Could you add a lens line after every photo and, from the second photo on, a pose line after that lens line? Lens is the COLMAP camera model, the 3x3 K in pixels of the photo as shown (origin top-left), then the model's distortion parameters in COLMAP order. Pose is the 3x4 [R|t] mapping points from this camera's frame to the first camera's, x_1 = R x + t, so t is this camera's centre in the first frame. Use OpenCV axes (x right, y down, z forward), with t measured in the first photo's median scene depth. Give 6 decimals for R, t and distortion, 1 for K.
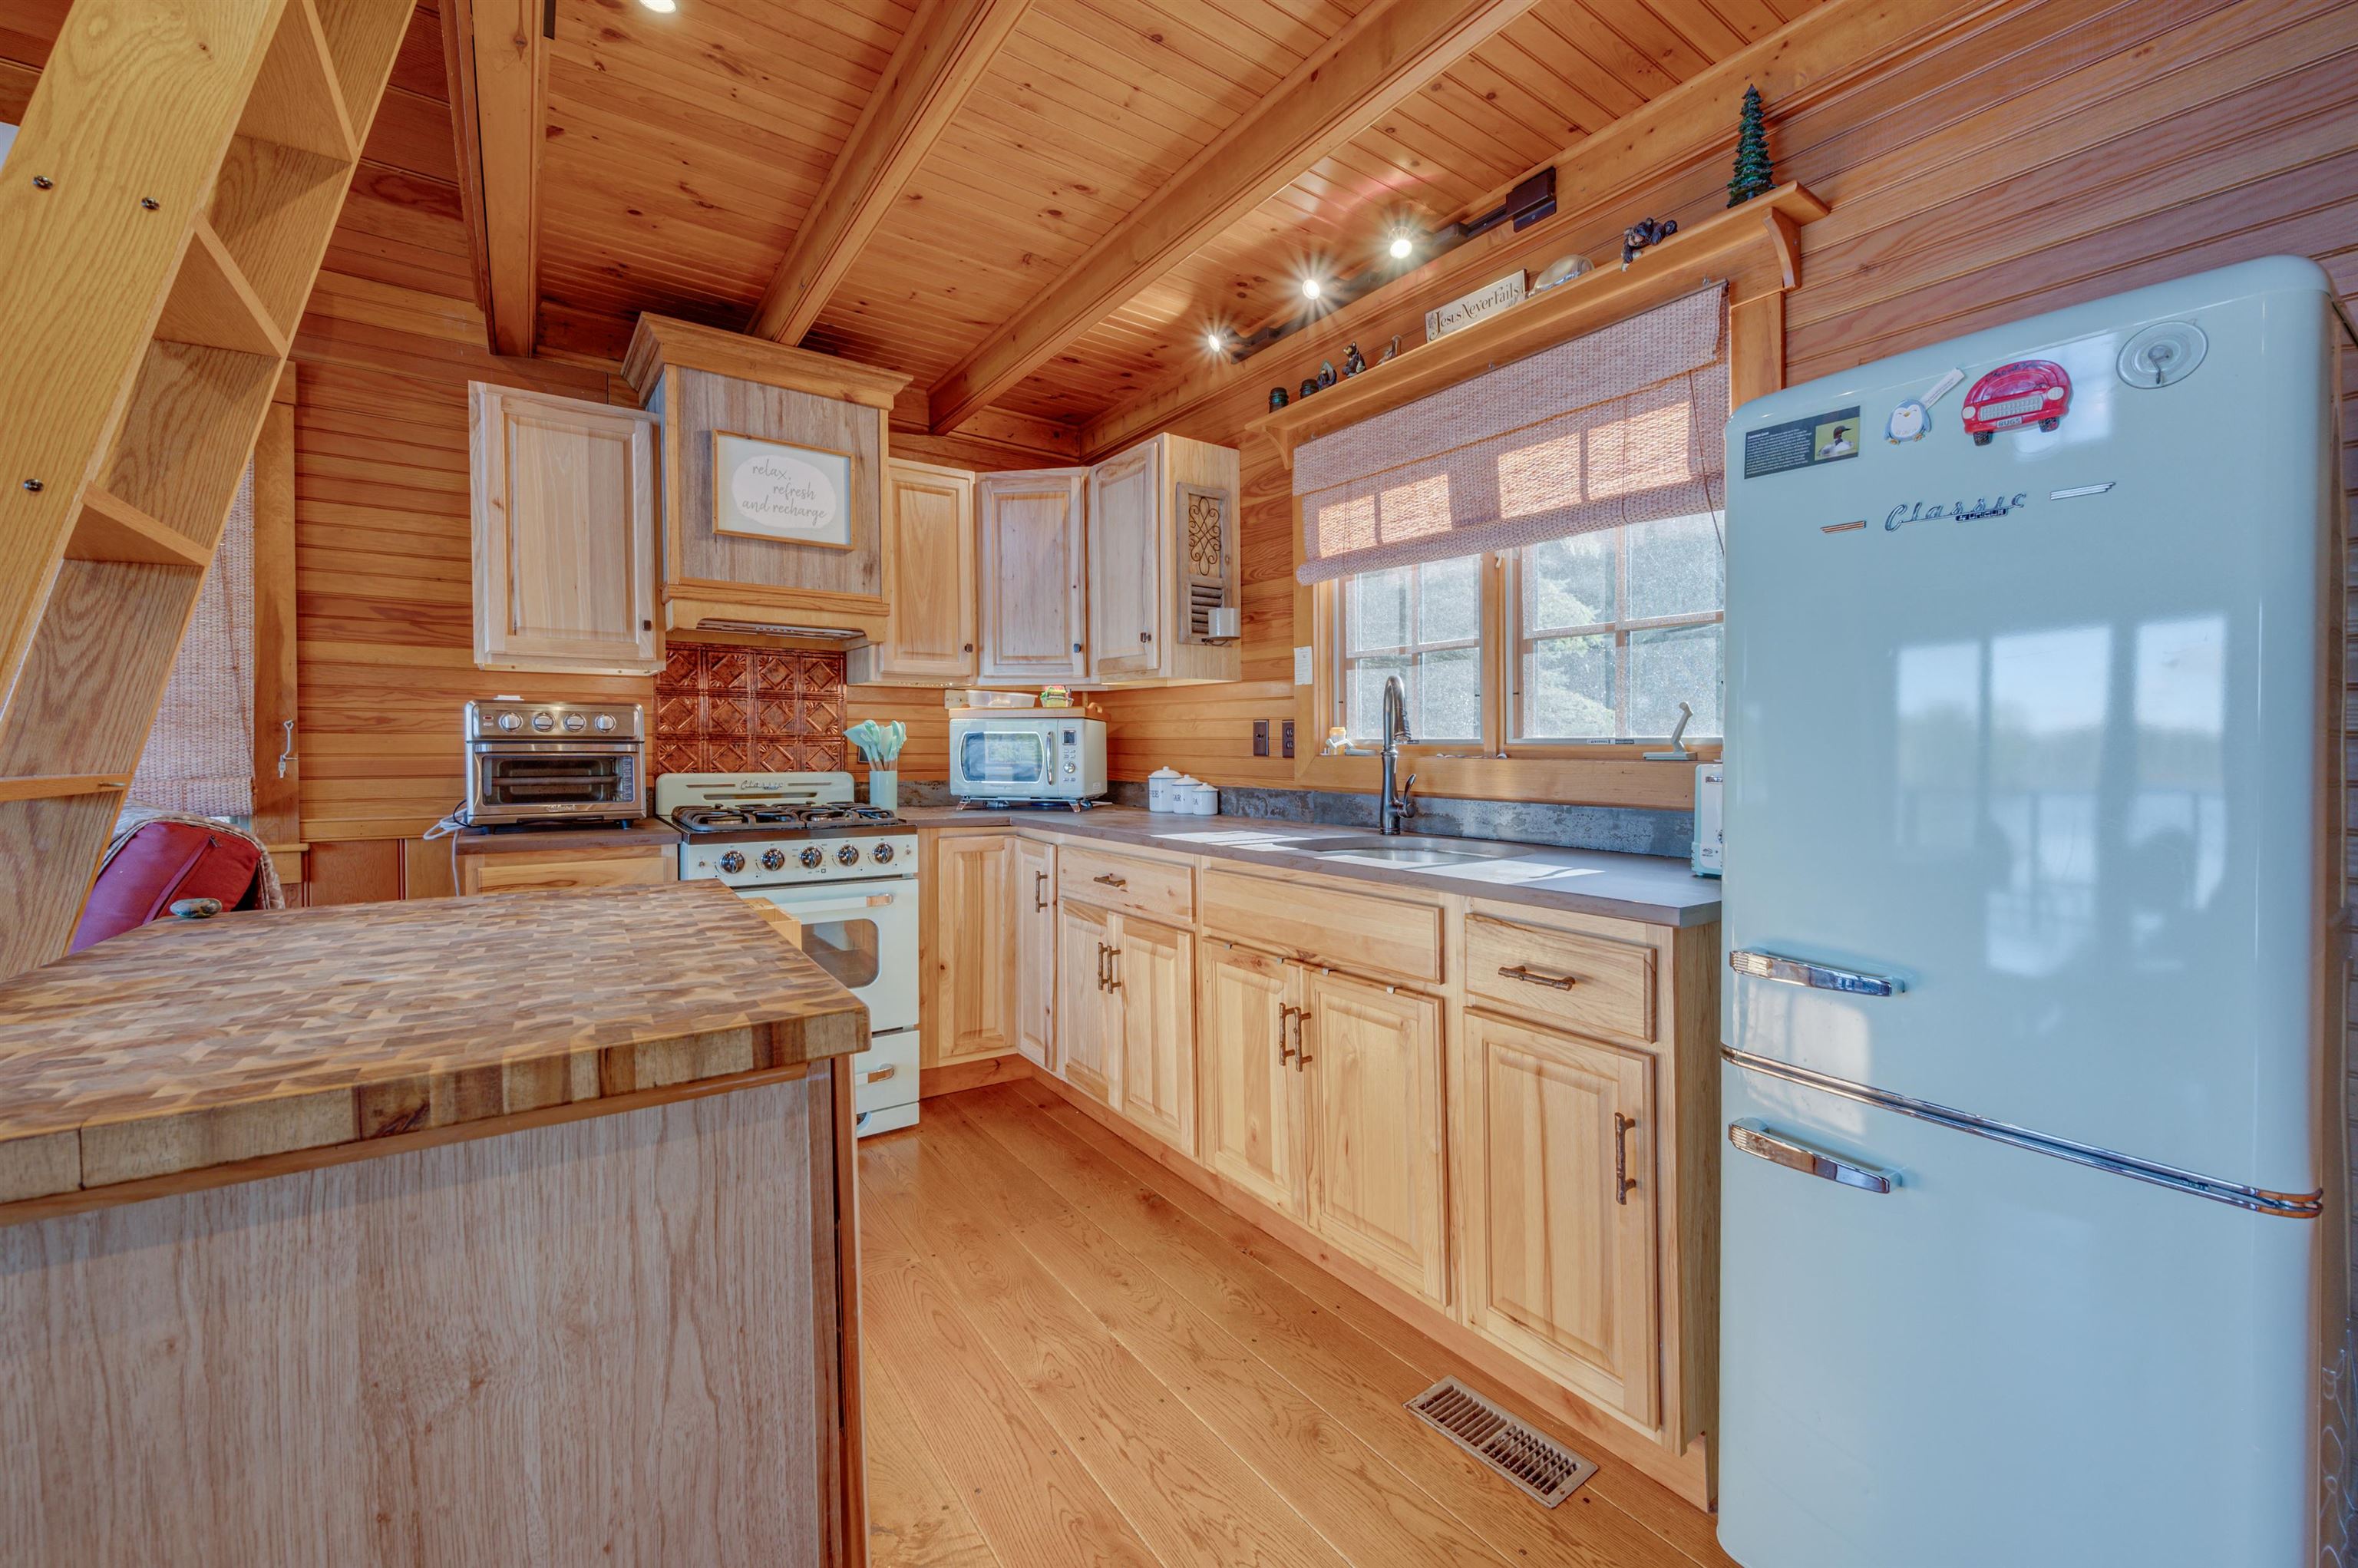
lens RADIAL K [[943.6, 0, 1190.2], [0, 943.6, 766.4], [0, 0, 1]] dist [-0.000131, 0.000151]
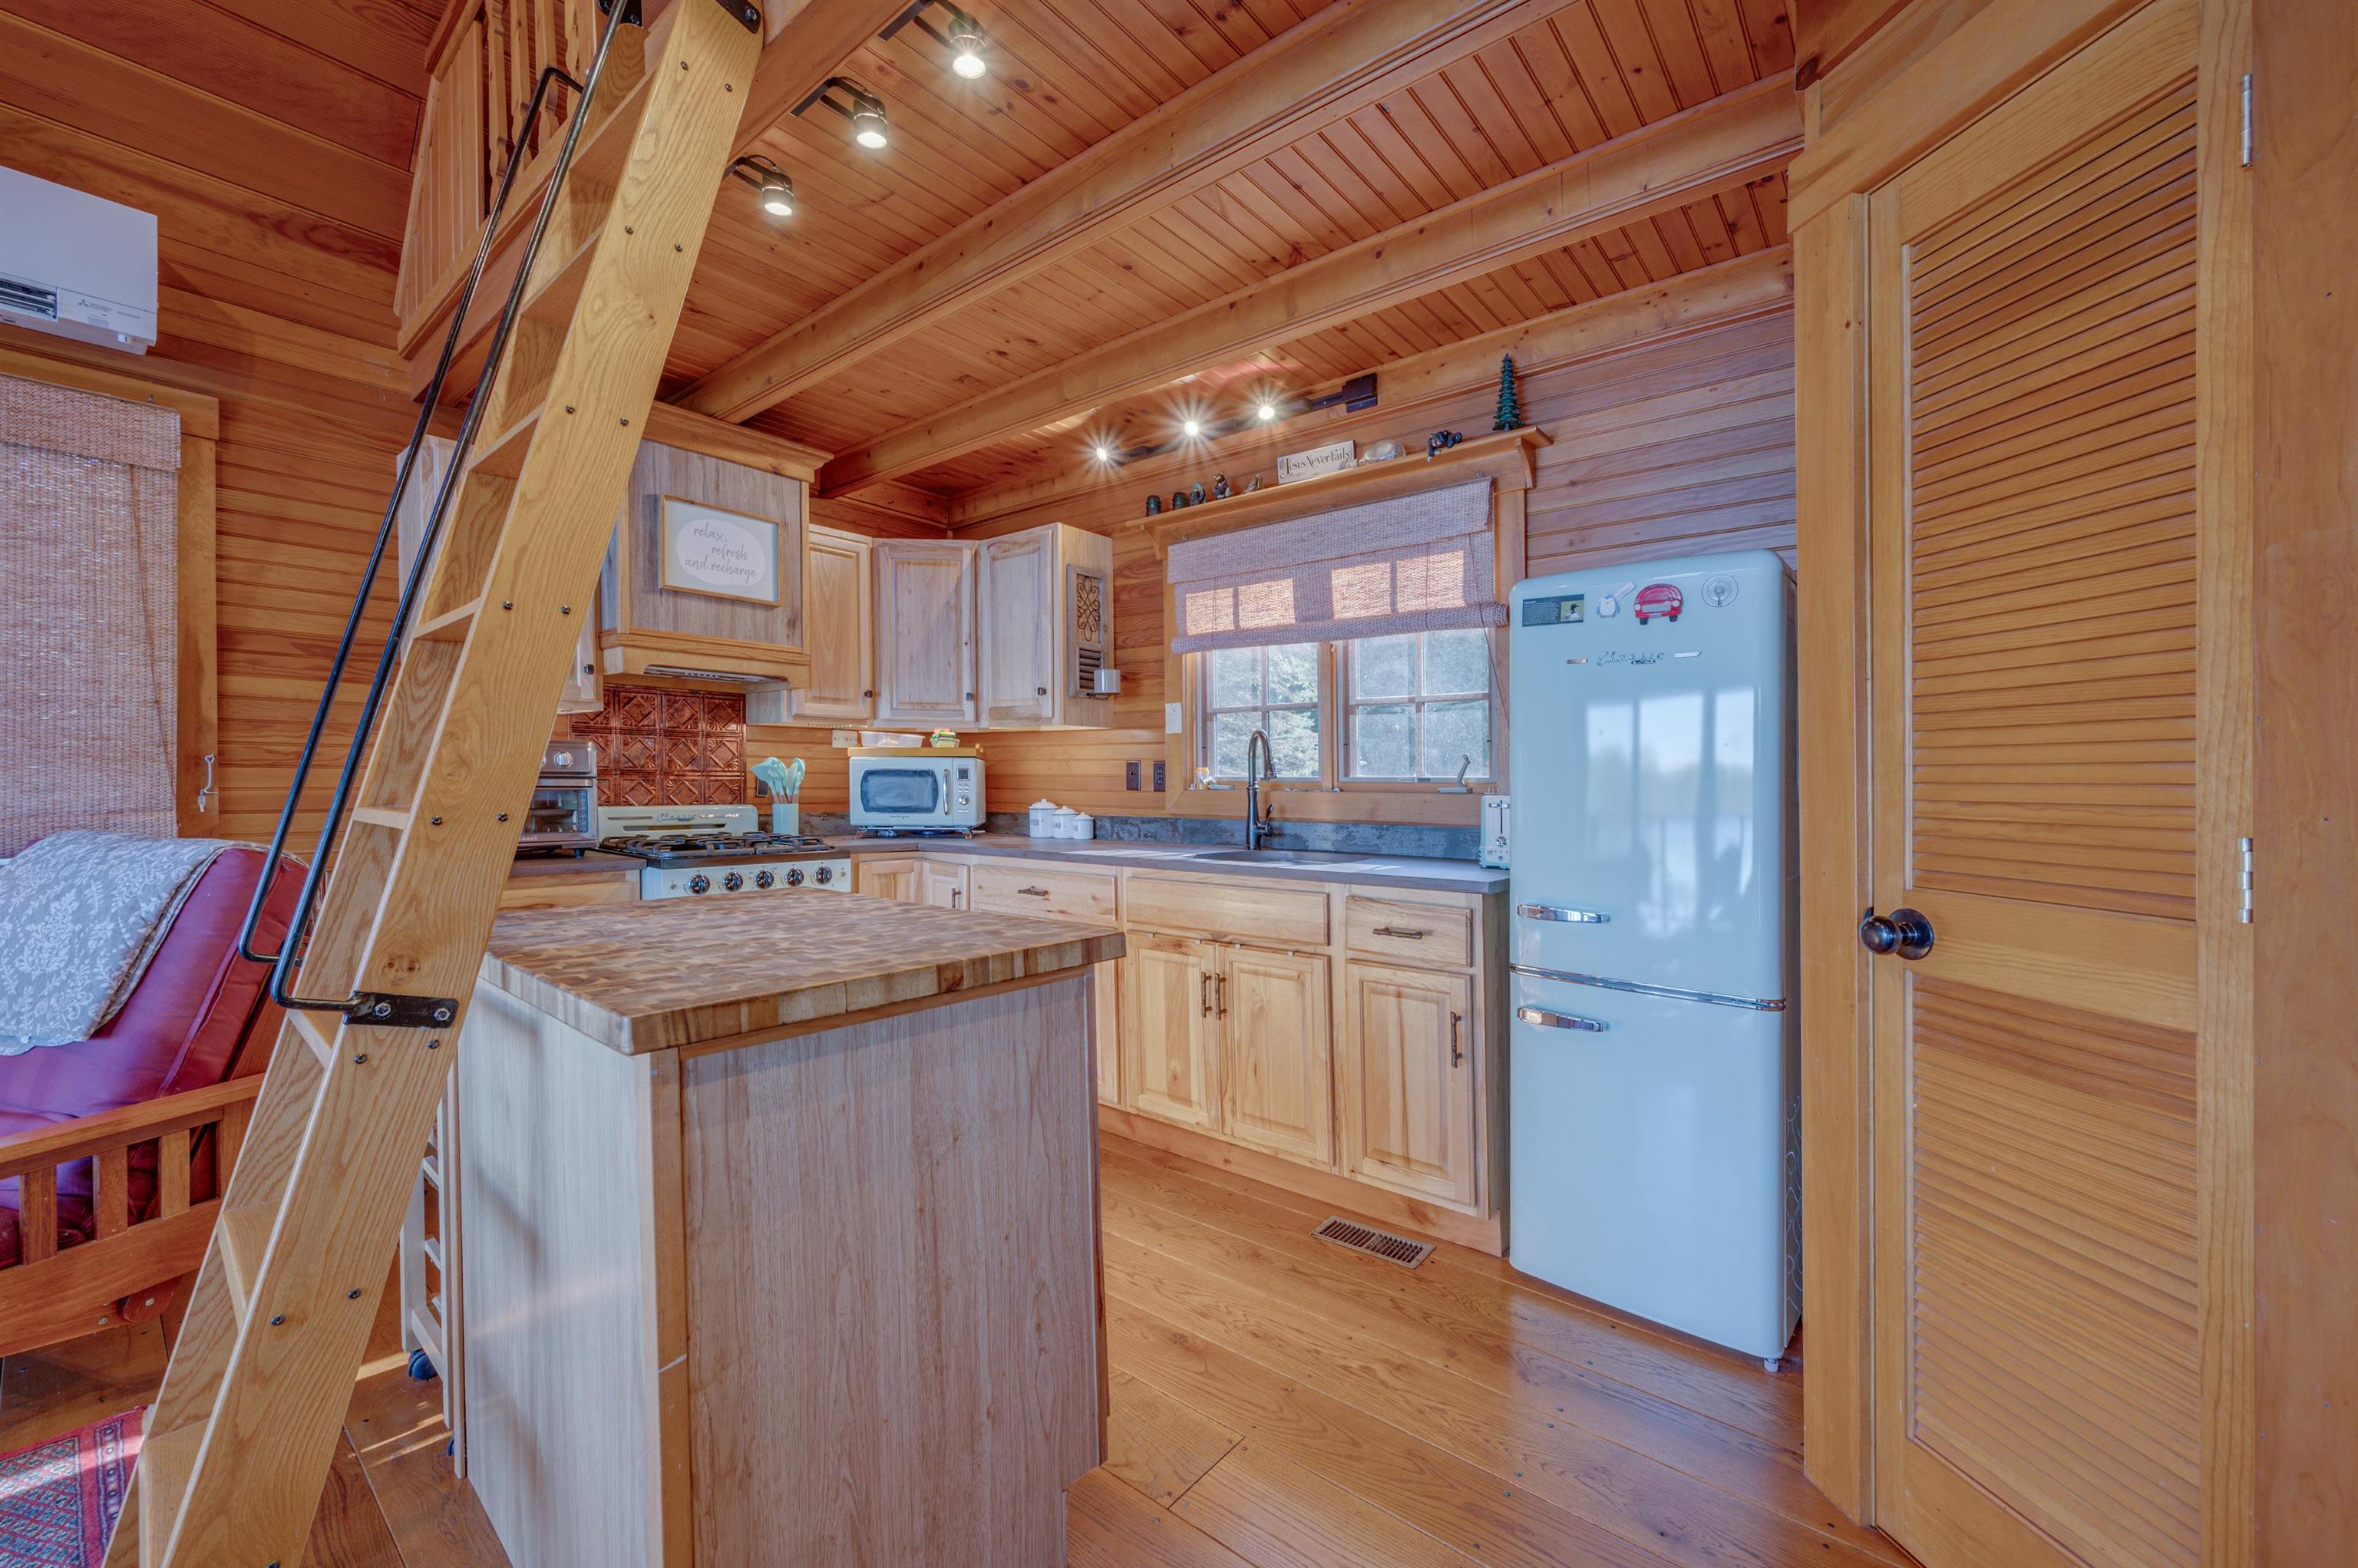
lens RADIAL K [[939.1, 0, 1179.6], [0, 939.1, 791.5], [0, 0, 1]] dist [-0.001347, -0.000125]
pose [[0.965503, -0.000131, 0.260393, -0.215516], [0.002620, 0.999954, -0.009211, 0.002416], [-0.260379, 0.009576, 0.965459, -0.224191]]
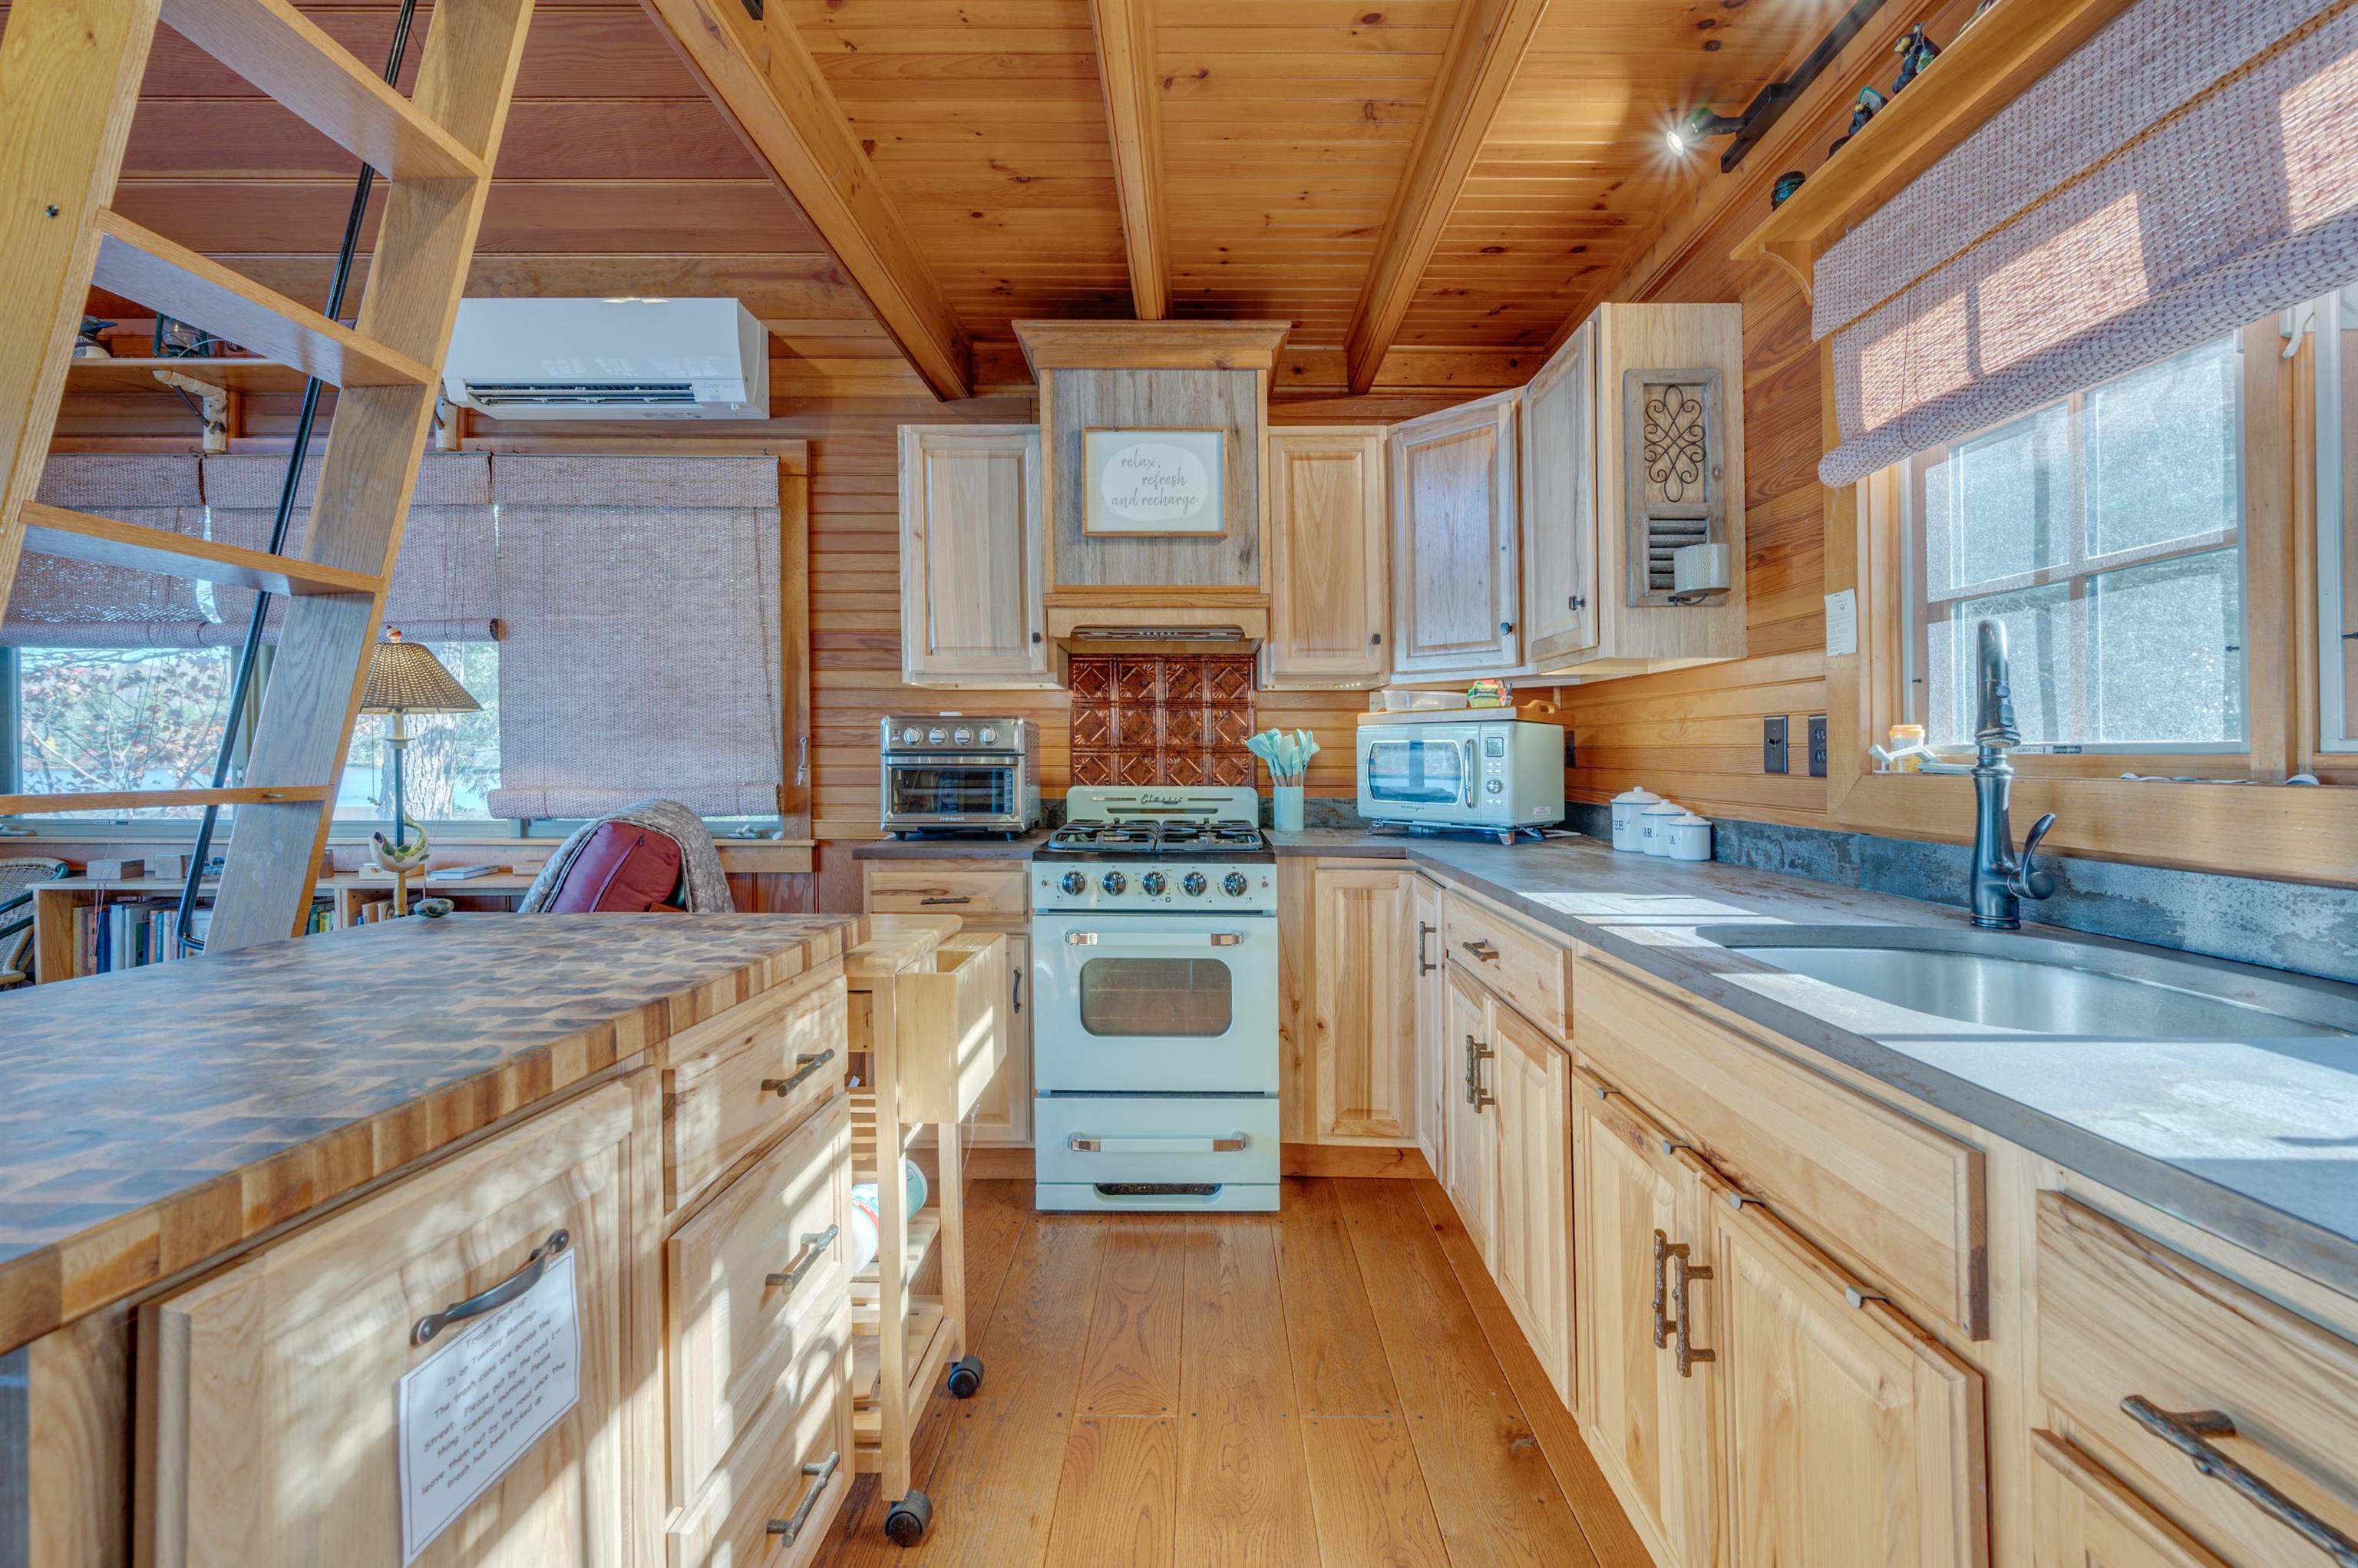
lens RADIAL K [[943.6, 0, 1190.2], [0, 943.6, 766.4], [0, 0, 1]] dist [-0.000131, 0.000151]
pose [[0.812127, 0.004222, -0.583465, 0.148296], [-0.011196, 0.999902, -0.008347, -0.007036], [0.583373, 0.013312, 0.812095, 0.302880]]
